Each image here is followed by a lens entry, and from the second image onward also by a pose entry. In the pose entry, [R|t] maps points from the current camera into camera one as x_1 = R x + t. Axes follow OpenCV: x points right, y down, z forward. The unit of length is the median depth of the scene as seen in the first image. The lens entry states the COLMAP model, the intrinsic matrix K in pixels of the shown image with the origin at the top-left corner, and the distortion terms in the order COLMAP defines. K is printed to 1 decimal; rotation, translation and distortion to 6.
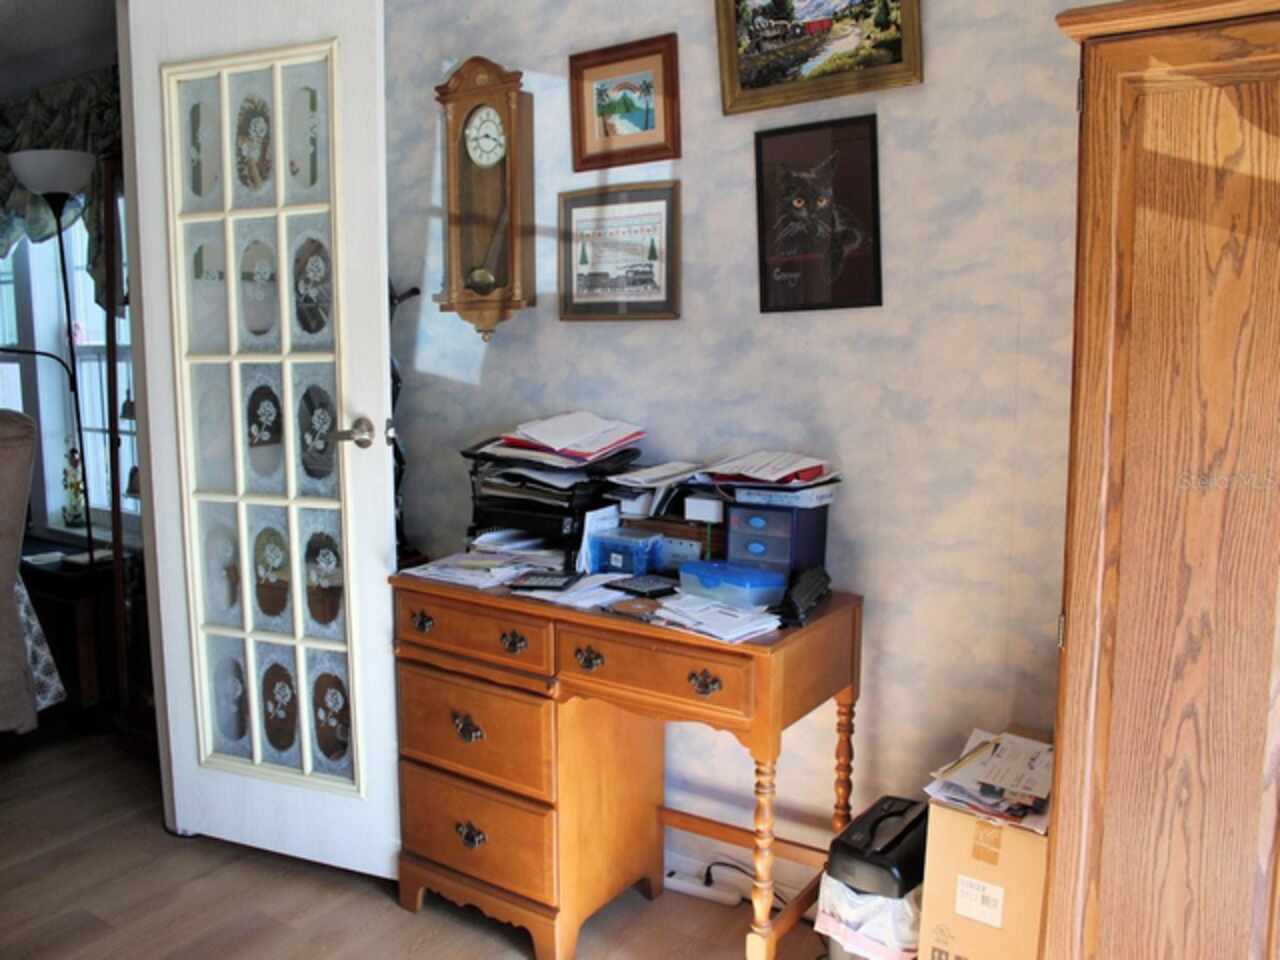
lens RADIAL K [[1207.8, 0, 640.0], [0, 1207.8, 480.0], [0, 0, 1]] dist [-0.186524, 0.220101]
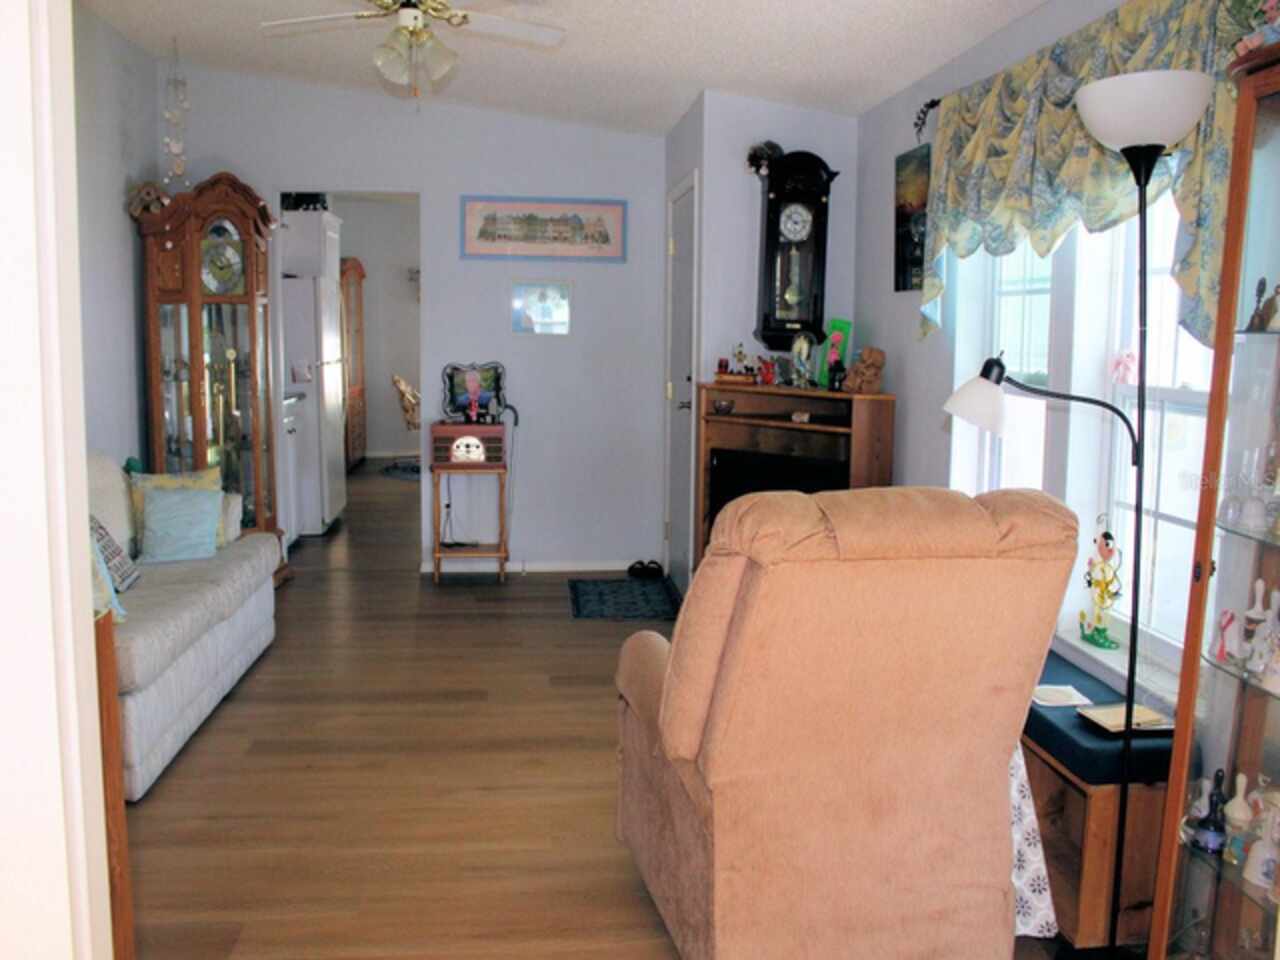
lens RADIAL K [[1207.8, 0, 640.0], [0, 1207.8, 480.0], [0, 0, 1]] dist [-0.186524, 0.220101]
pose [[0.702288, 0.101927, -0.704558, -0.211380], [-0.111515, 0.993230, 0.032532, -0.054919], [0.703104, 0.055722, 0.708900, 0.343228]]
